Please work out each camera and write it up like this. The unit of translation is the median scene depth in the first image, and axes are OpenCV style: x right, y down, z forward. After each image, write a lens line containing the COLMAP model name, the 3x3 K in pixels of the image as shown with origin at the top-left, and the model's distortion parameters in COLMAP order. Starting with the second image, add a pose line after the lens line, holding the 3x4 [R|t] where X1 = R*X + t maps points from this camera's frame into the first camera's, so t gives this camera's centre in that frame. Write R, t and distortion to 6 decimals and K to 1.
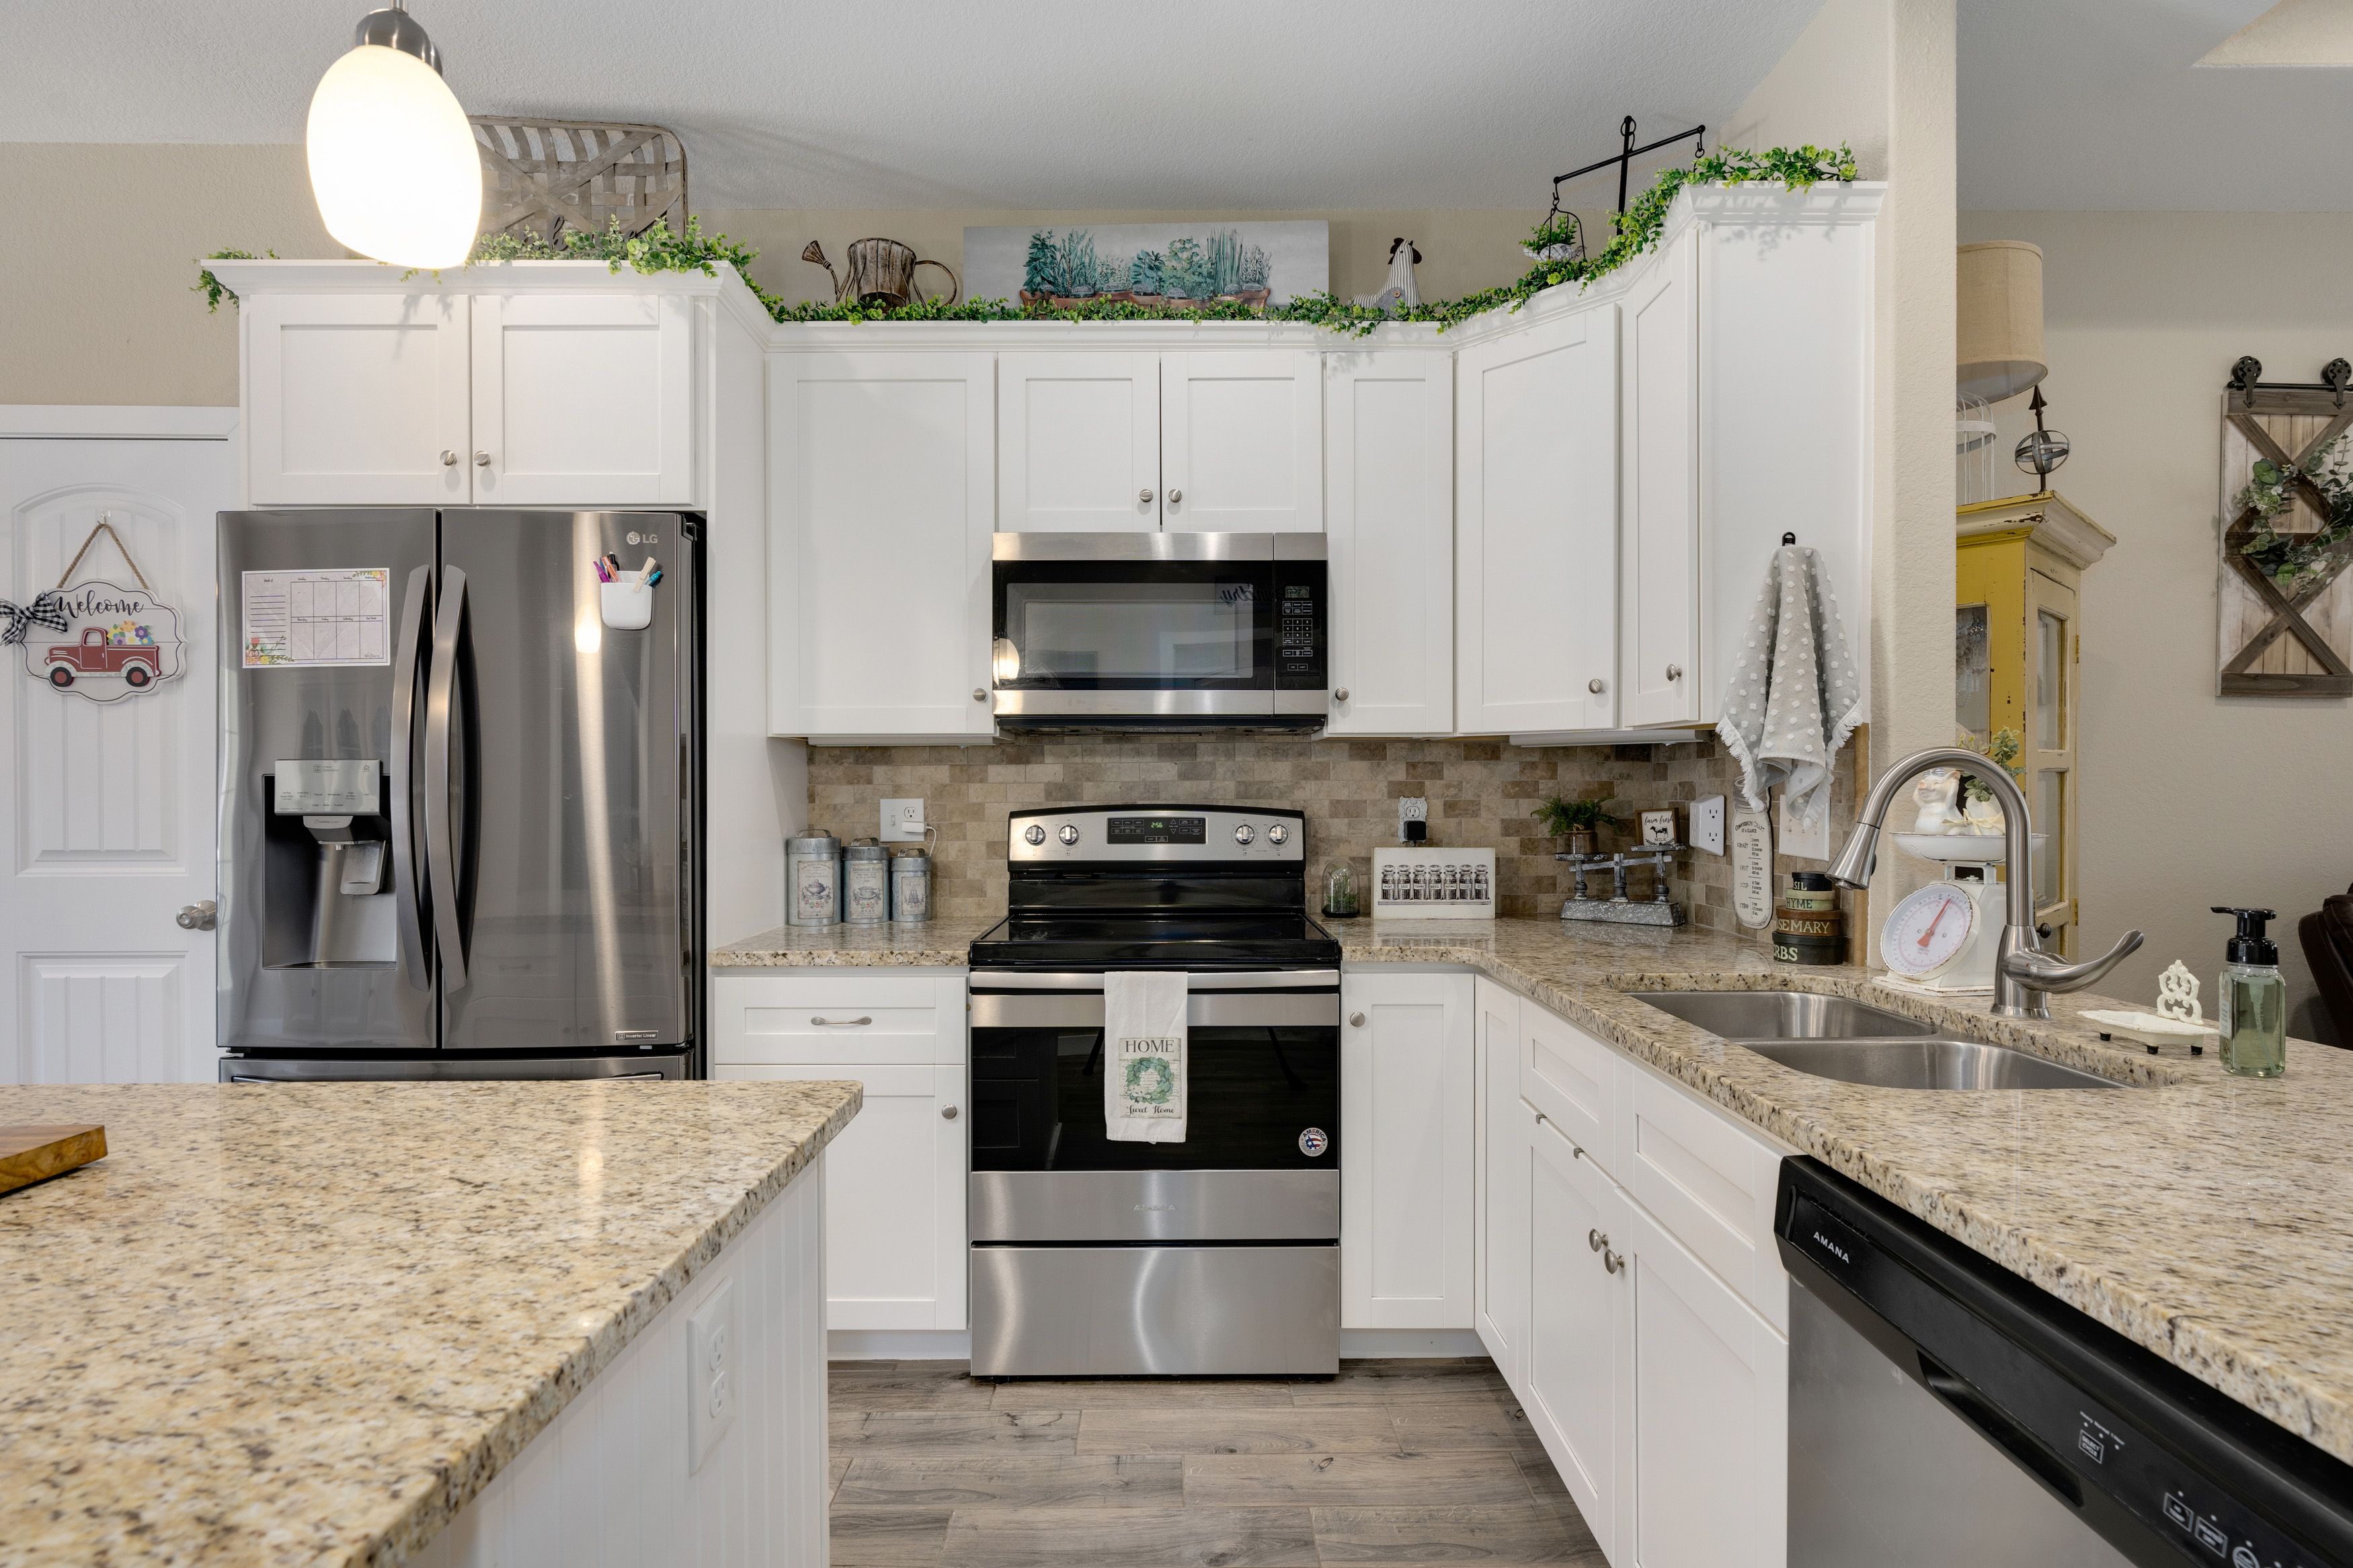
lens RADIAL K [[1118.1, 0, 1183.8], [0, 1118.1, 795.9], [0, 0, 1]] dist [-0.007828, 0.002613]
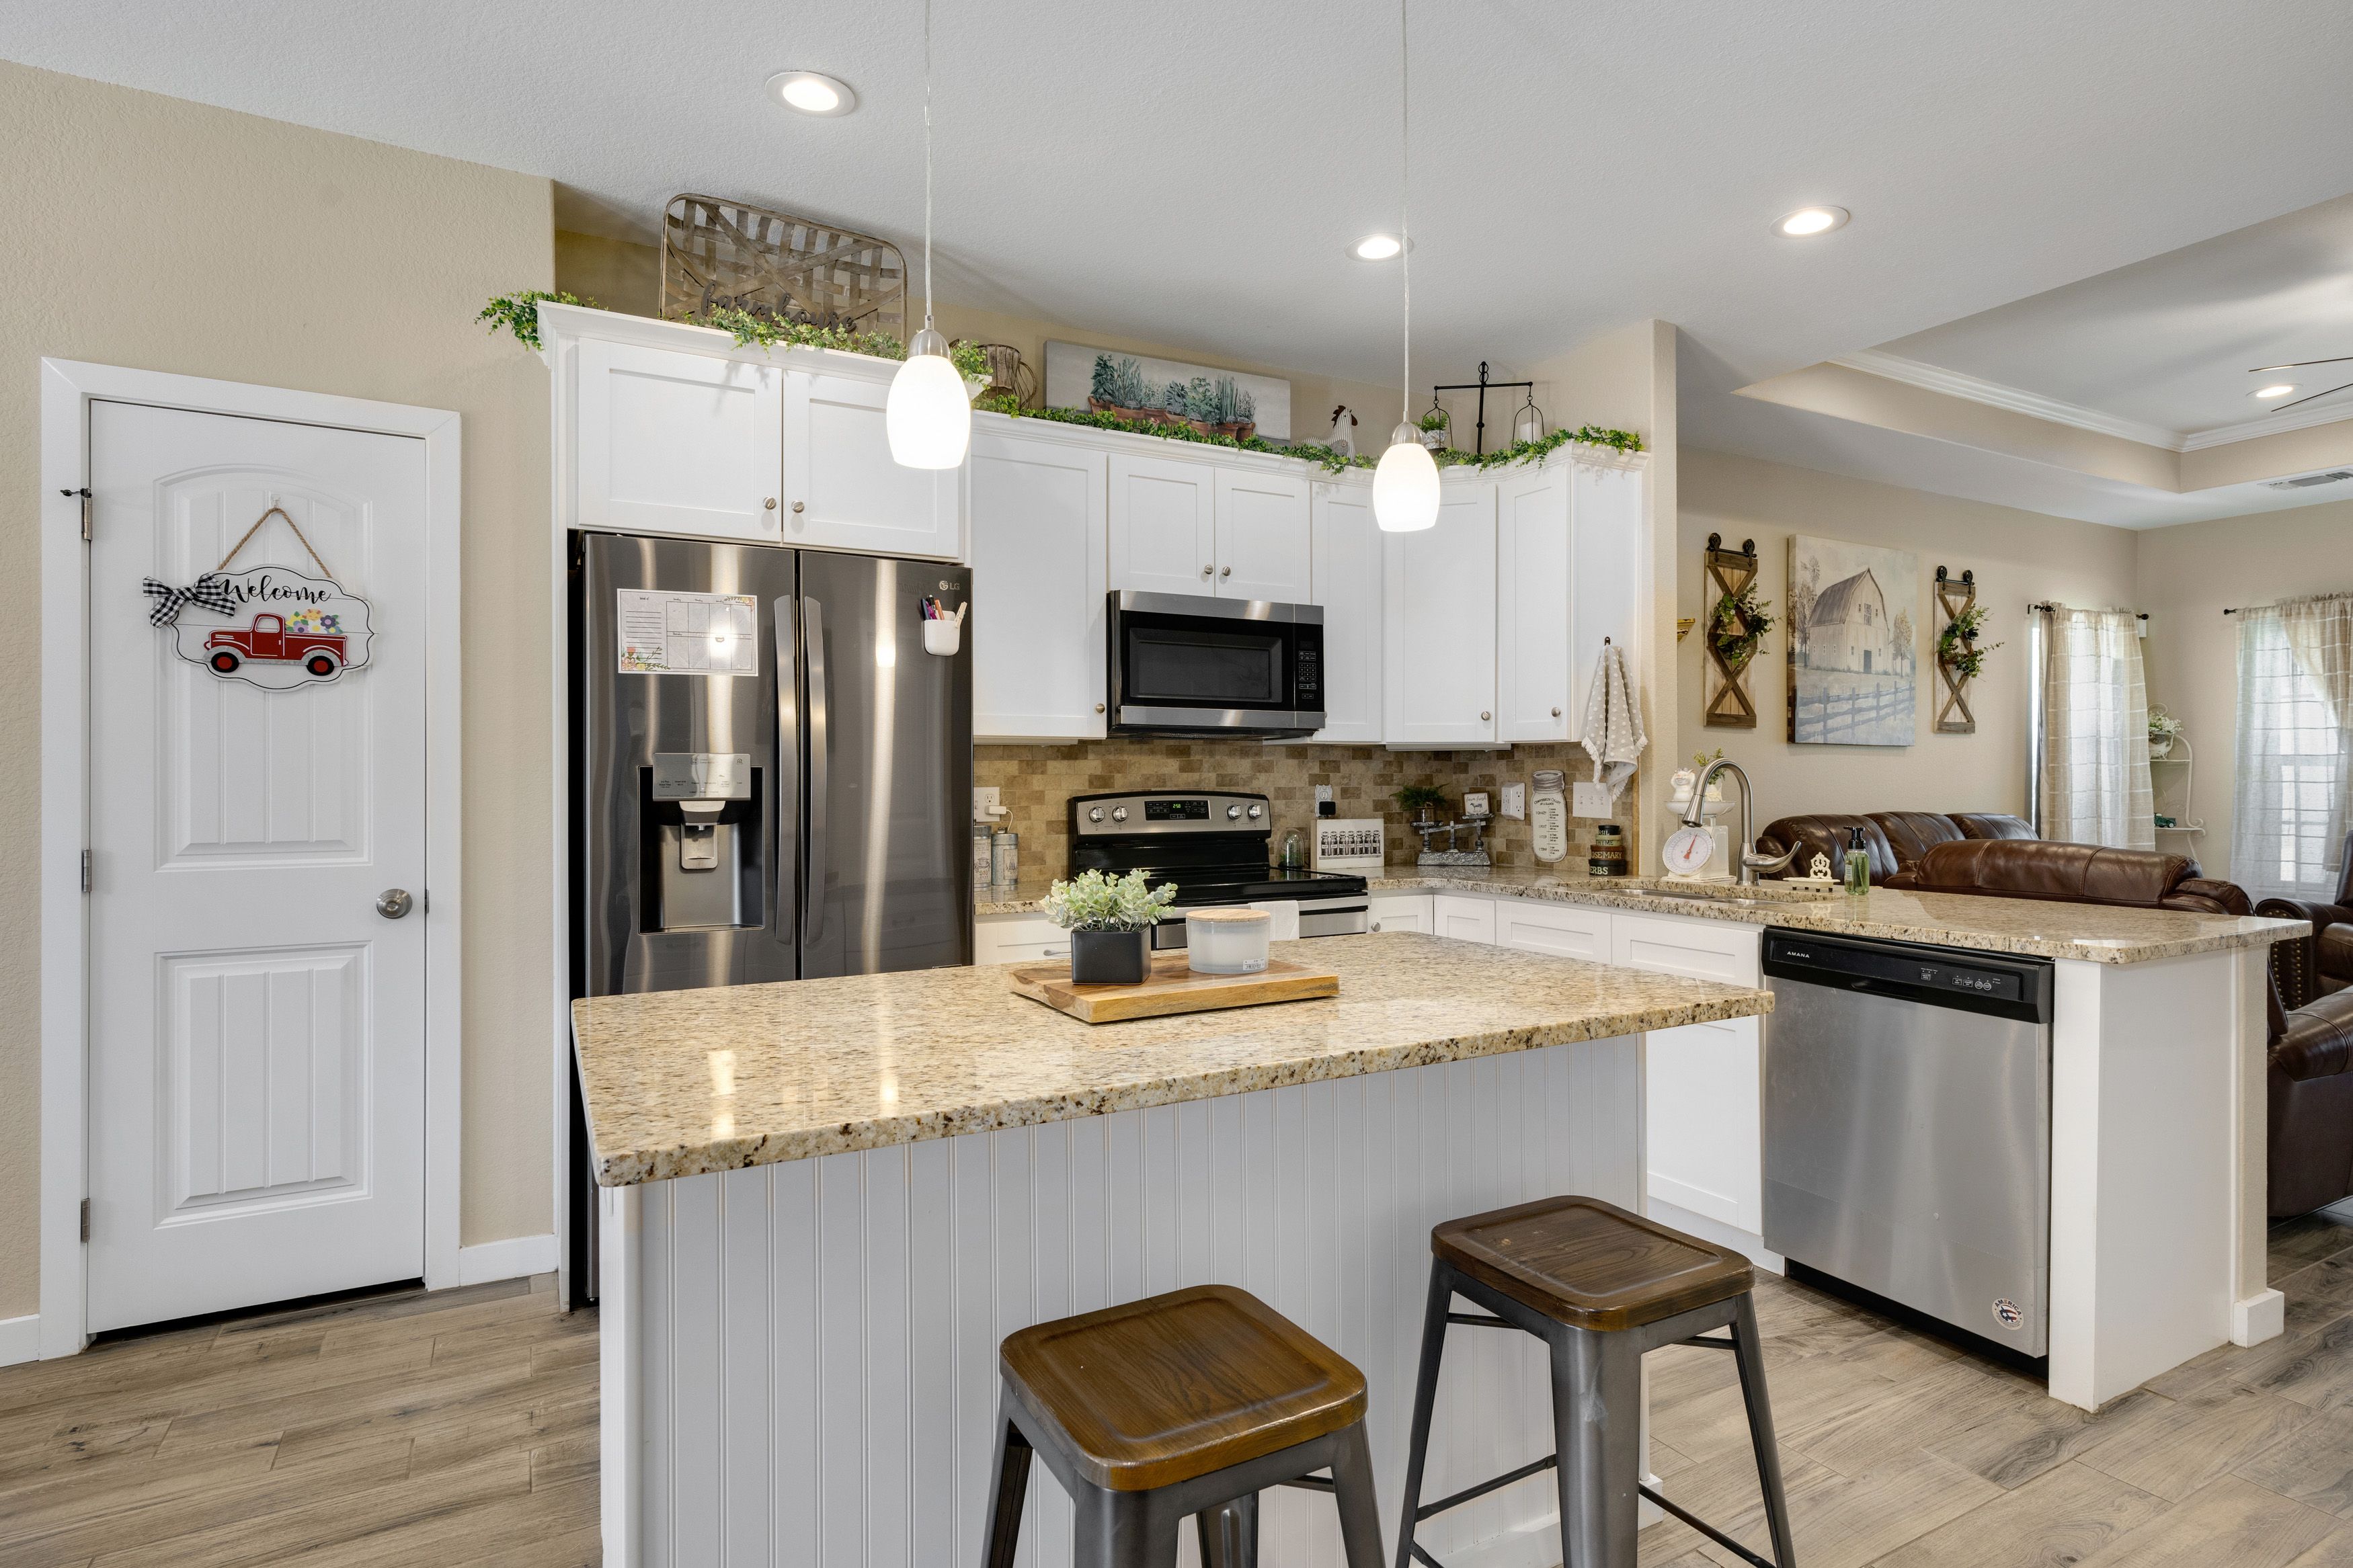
lens RADIAL K [[1206.8, 0, 1176.8], [0, 1206.8, 778.3], [0, 0, 1]] dist [-0.000214, 0.002691]
pose [[0.881436, 0.000158, 0.472304, -0.777082], [0.005171, 0.999937, -0.009985, 0.007748], [-0.472276, 0.011244, 0.881379, -0.307243]]
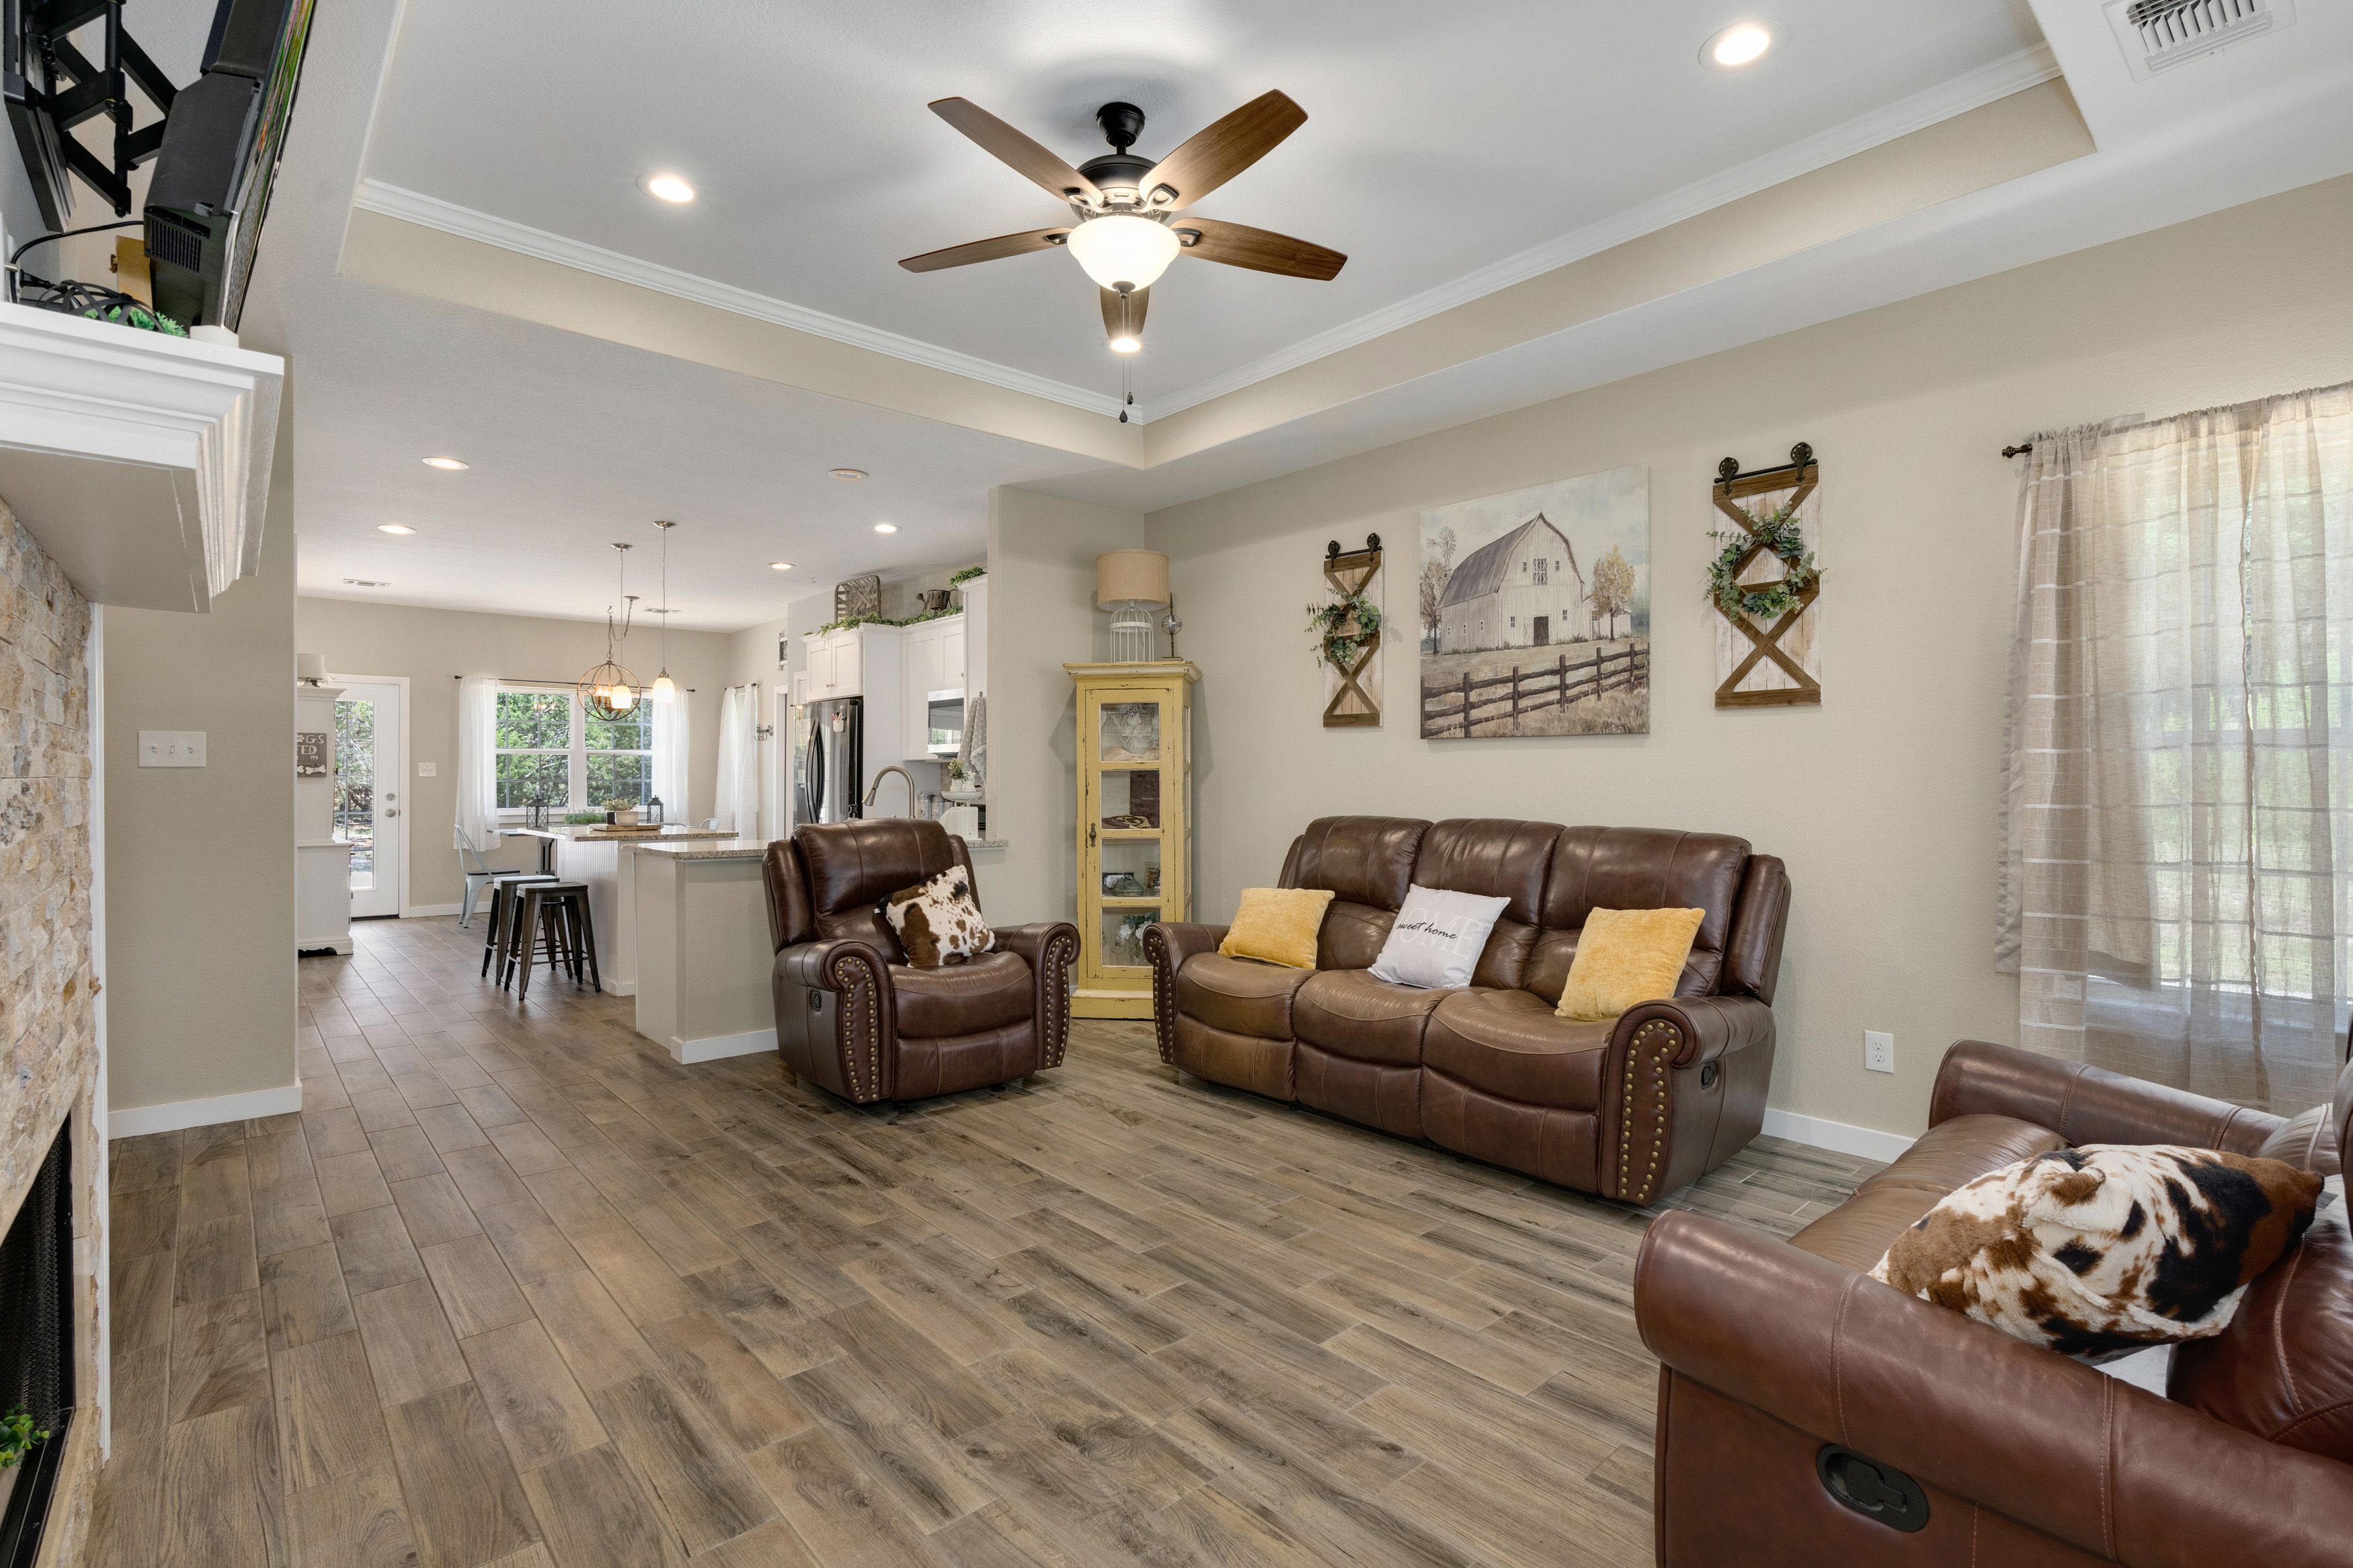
lens RADIAL K [[1090.7, 0, 1168.7], [0, 1090.7, 775.4], [0, 0, 1]] dist [-0.007299, 0.002163]
pose [[0.653863, -0.000825, -0.756613, 2.385520], [-0.008674, 0.999926, -0.008586, 0.007058], [0.756563, 0.012177, 0.653807, -0.407247]]
